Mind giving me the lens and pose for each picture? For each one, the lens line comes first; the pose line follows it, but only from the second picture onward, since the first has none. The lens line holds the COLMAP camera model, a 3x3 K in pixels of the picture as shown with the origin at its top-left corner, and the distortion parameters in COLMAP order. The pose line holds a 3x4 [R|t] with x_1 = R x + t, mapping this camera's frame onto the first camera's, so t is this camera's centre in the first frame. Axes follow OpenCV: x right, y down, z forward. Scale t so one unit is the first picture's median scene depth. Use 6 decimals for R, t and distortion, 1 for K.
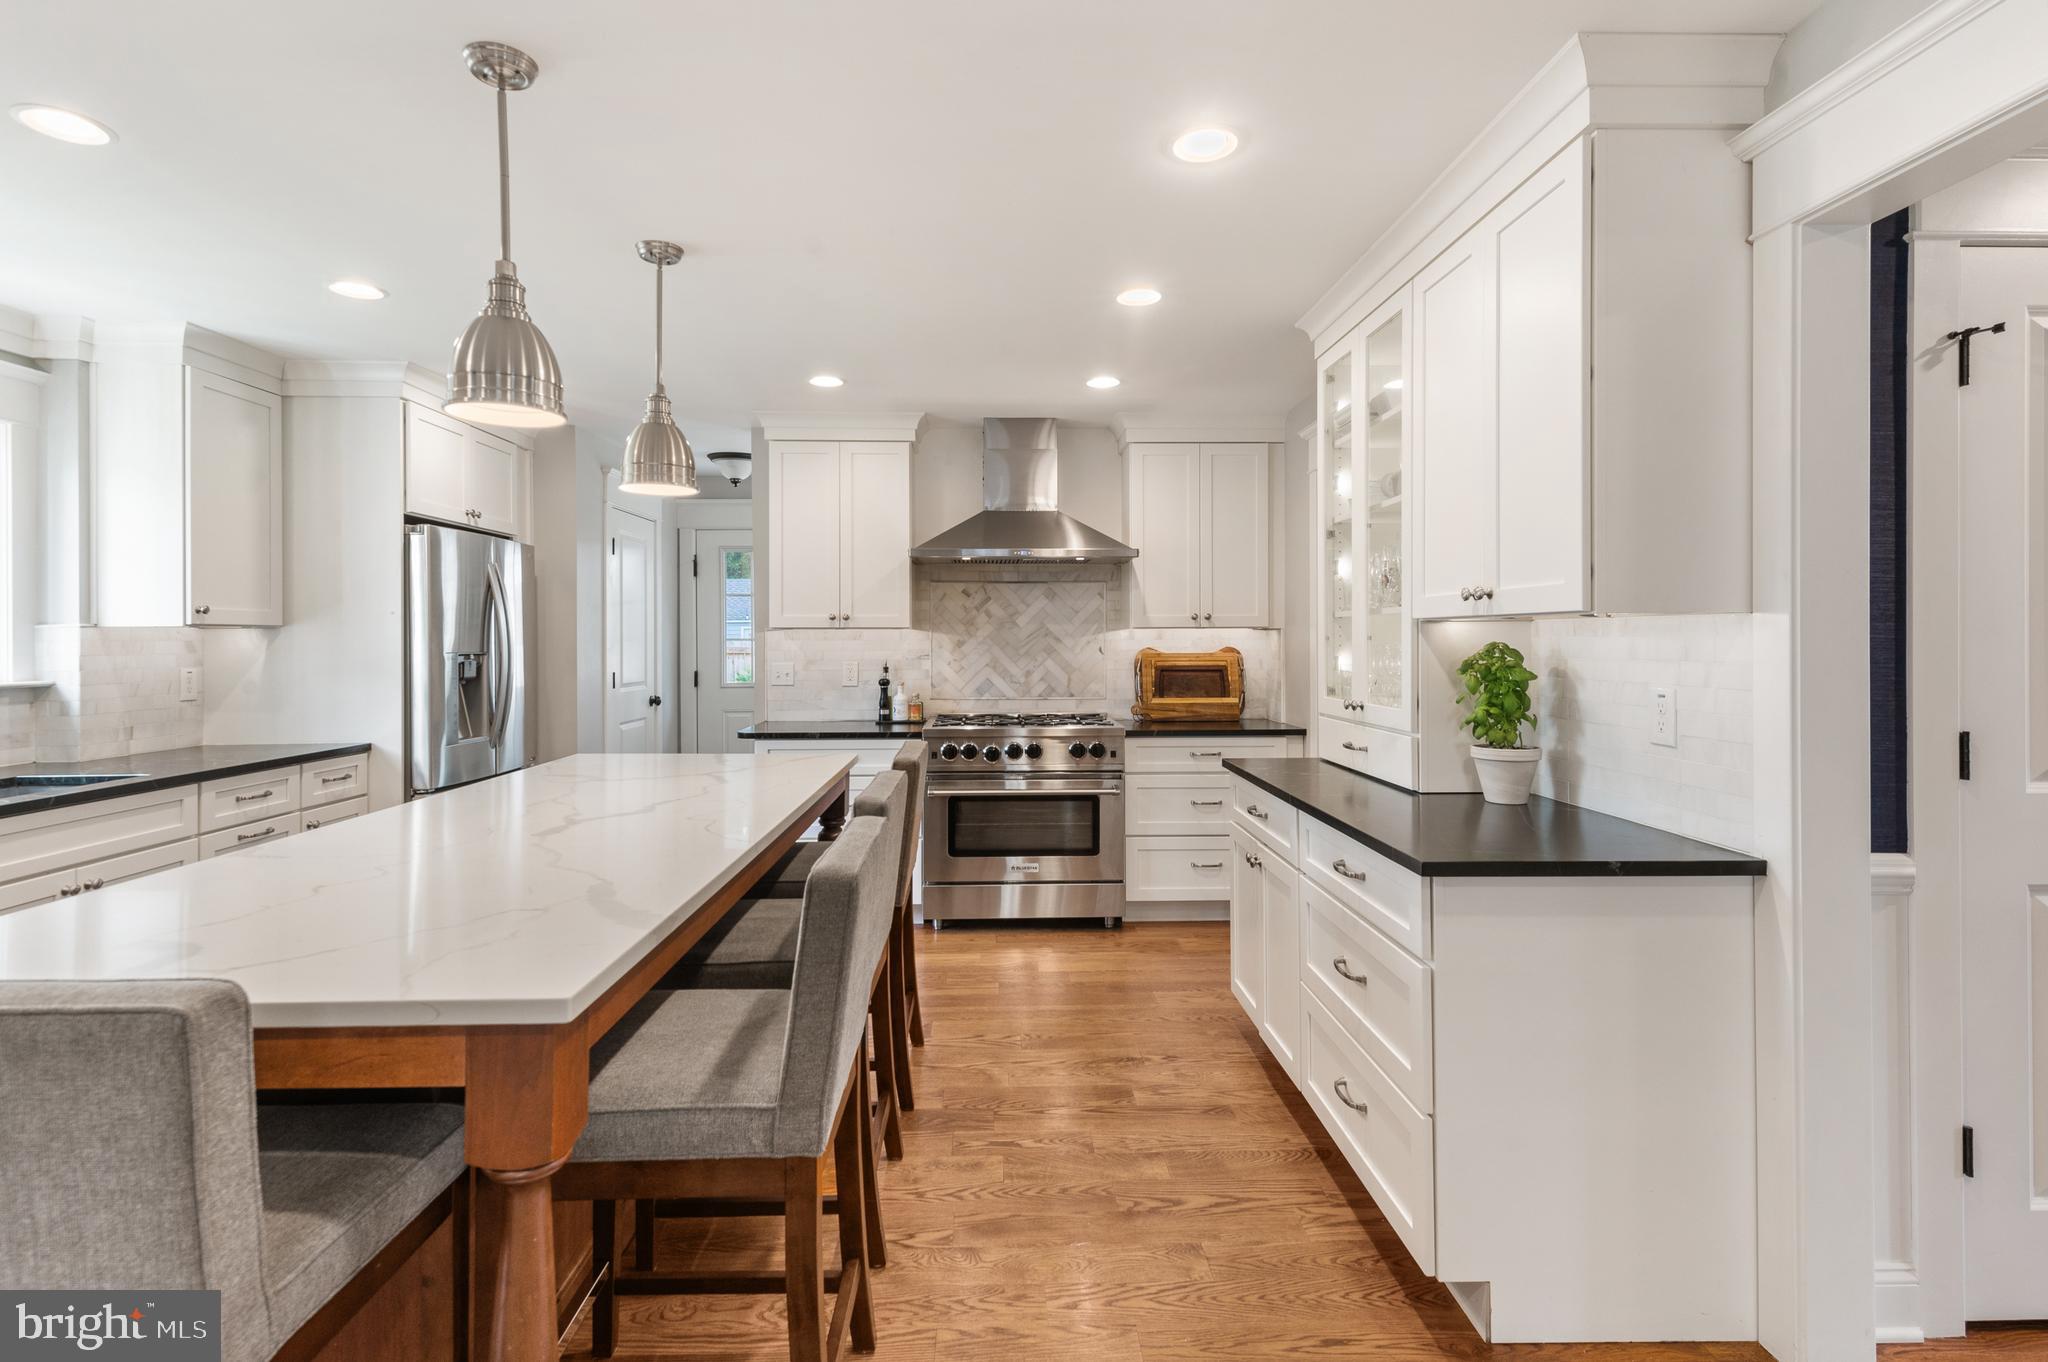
lens RADIAL K [[997.8, 0, 1016.0], [0, 997.8, 636.5], [0, 0, 1]] dist [0.034128, -0.008529]
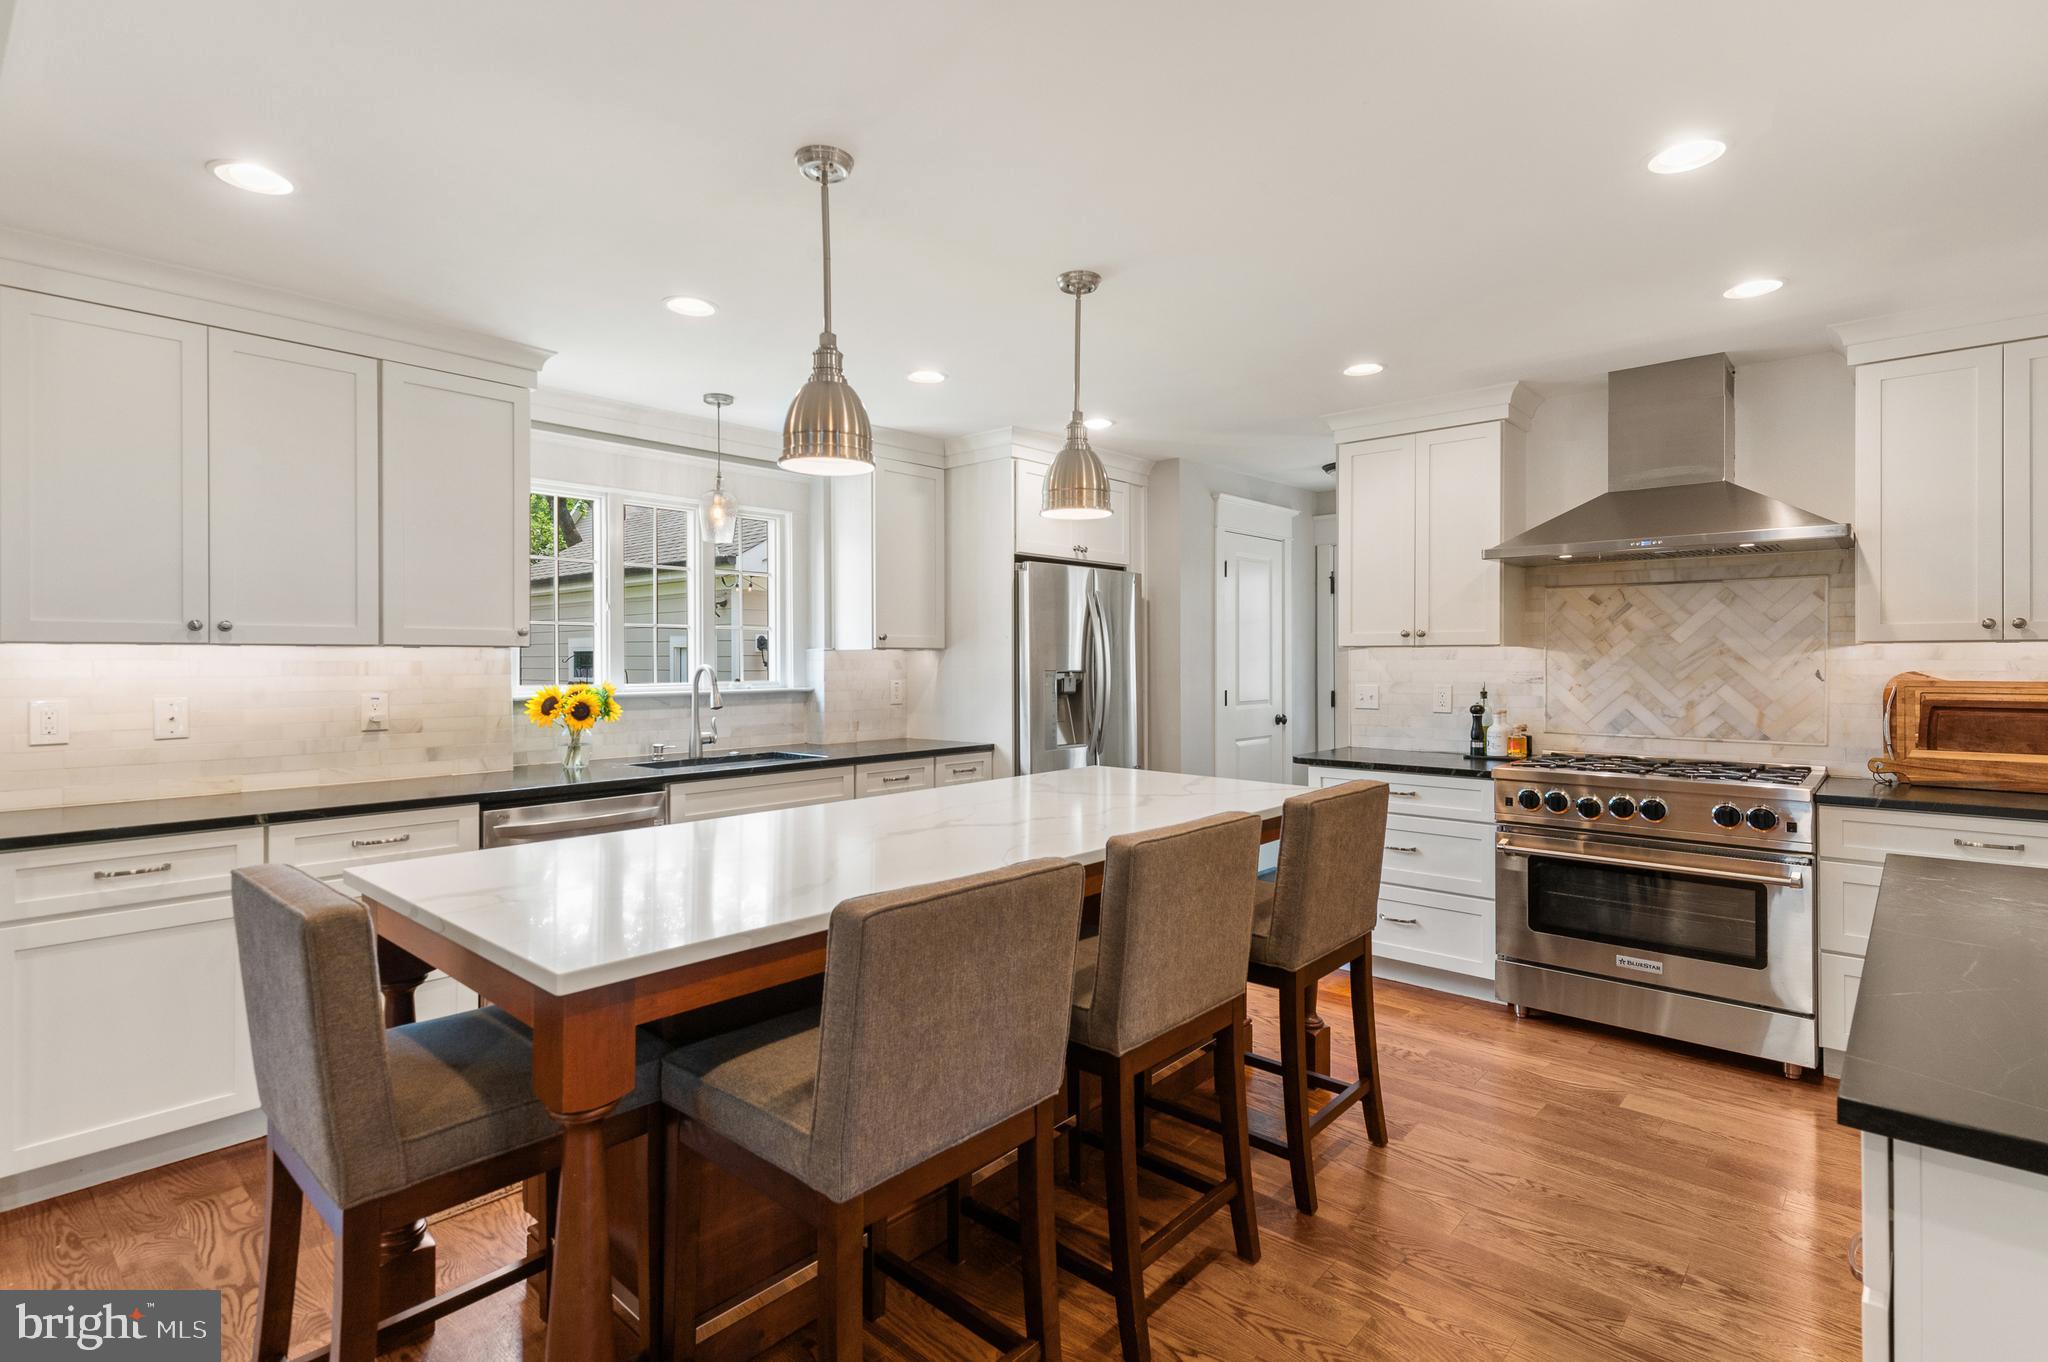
lens RADIAL K [[997.8, 0, 1032.8], [0, 997.8, 657.2], [0, 0, 1]] dist [0.034128, -0.008529]
pose [[0.731302, -0.000372, -0.682054, 0.188419], [0.002400, 0.999995, 0.002028, -0.001297], [0.682050, -0.003121, 0.731299, 0.134650]]
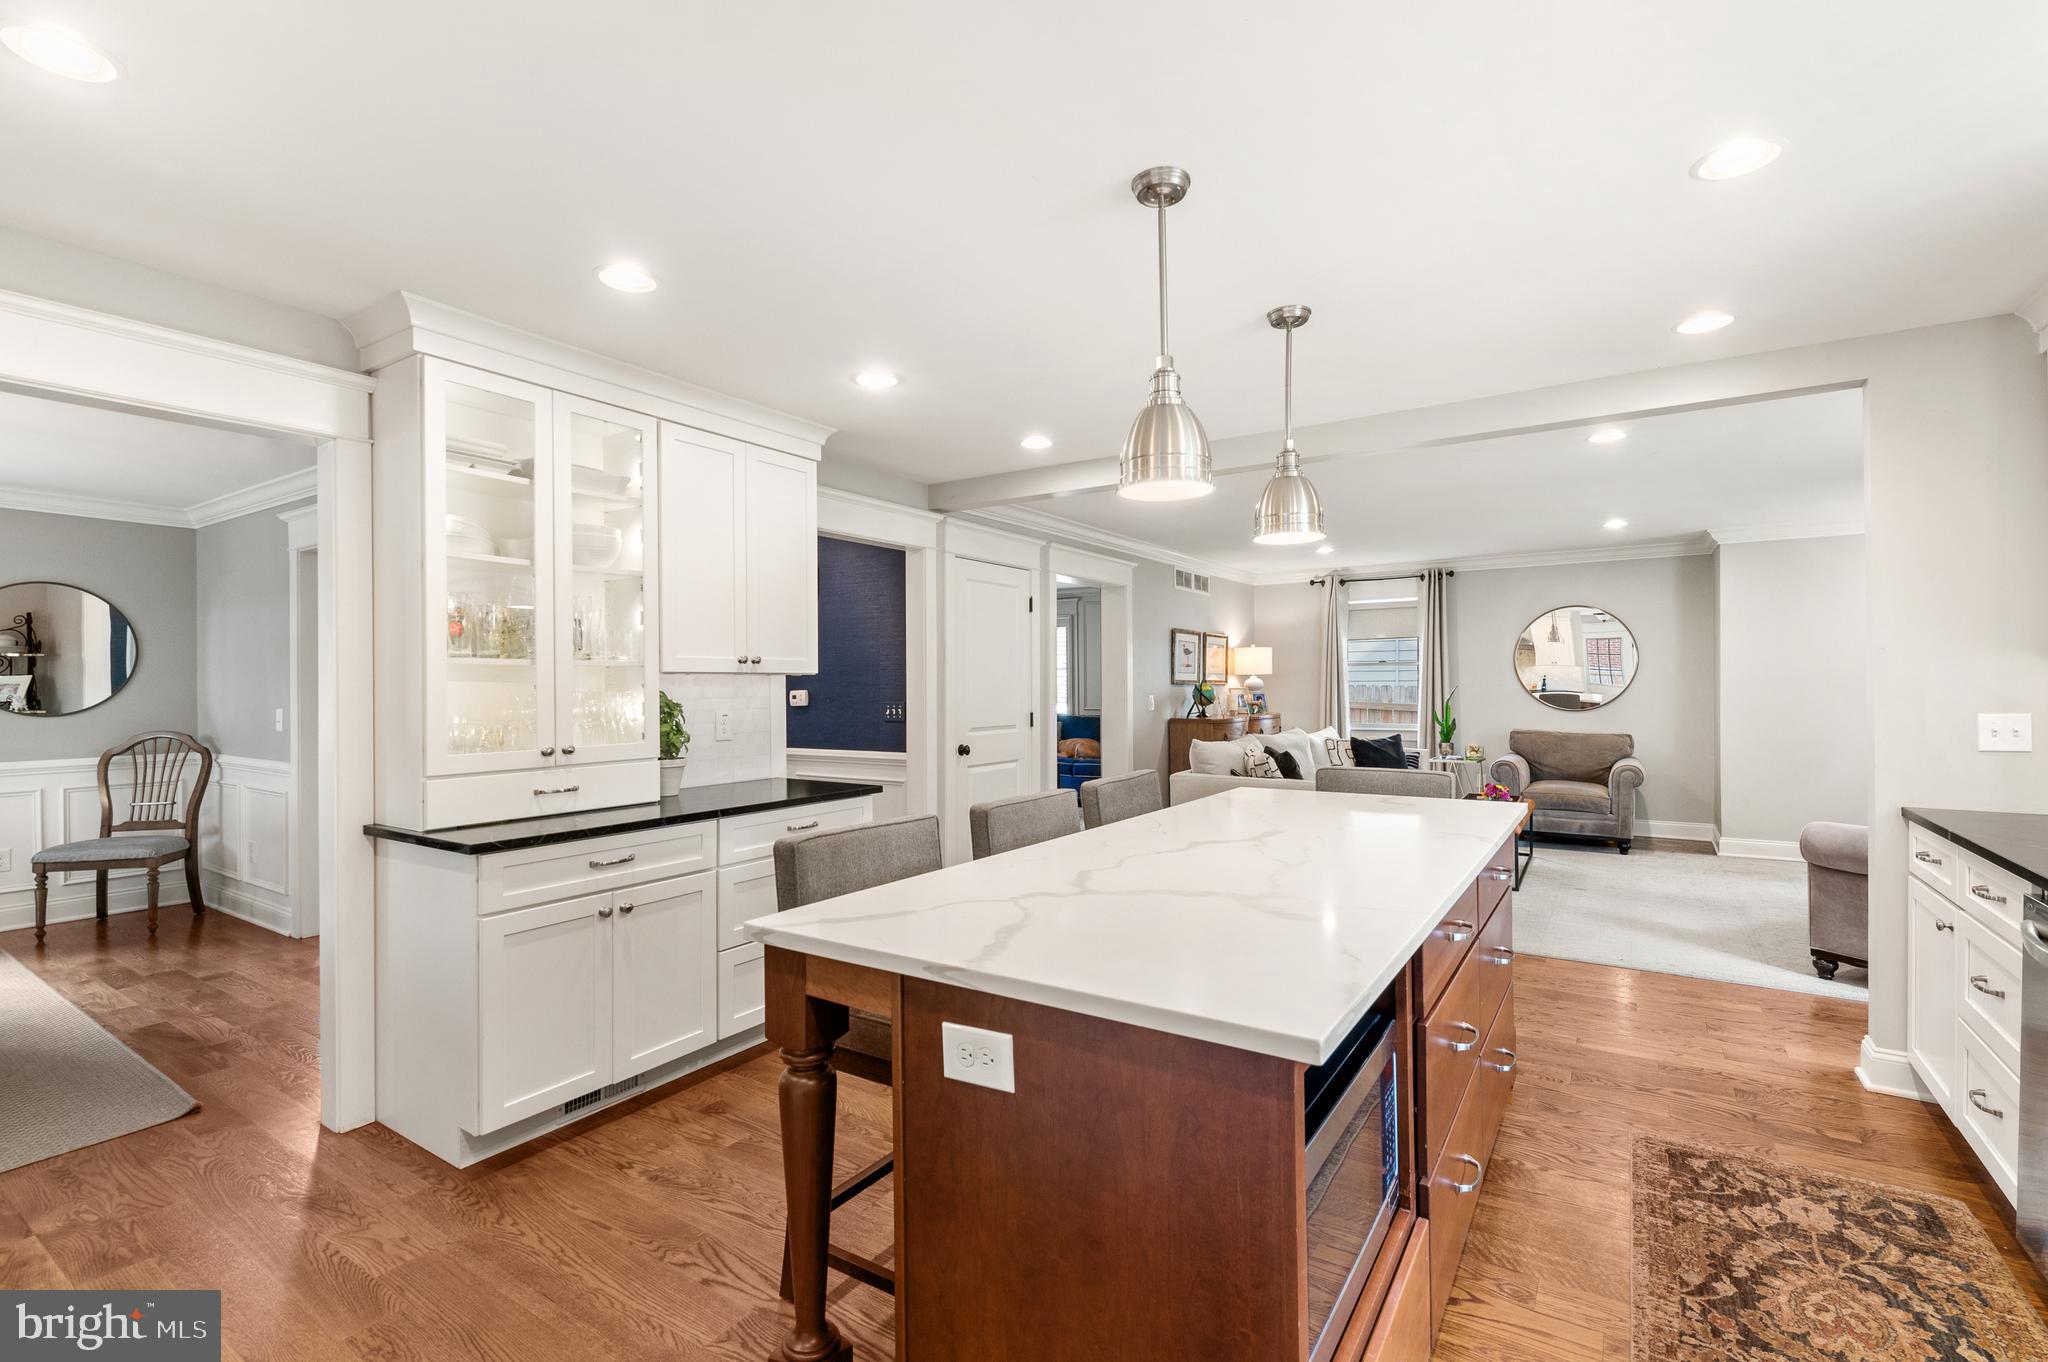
lens RADIAL K [[894.1, 0, 1040.4], [0, 894.1, 683.3], [0, 0, 1]] dist [0.011491, -0.005869]
pose [[-0.826759, 0.006181, 0.562523, -0.405096], [0.006123, 0.999979, -0.001988, 0.001507], [-0.562523, 0.001801, -0.826779, 0.991748]]
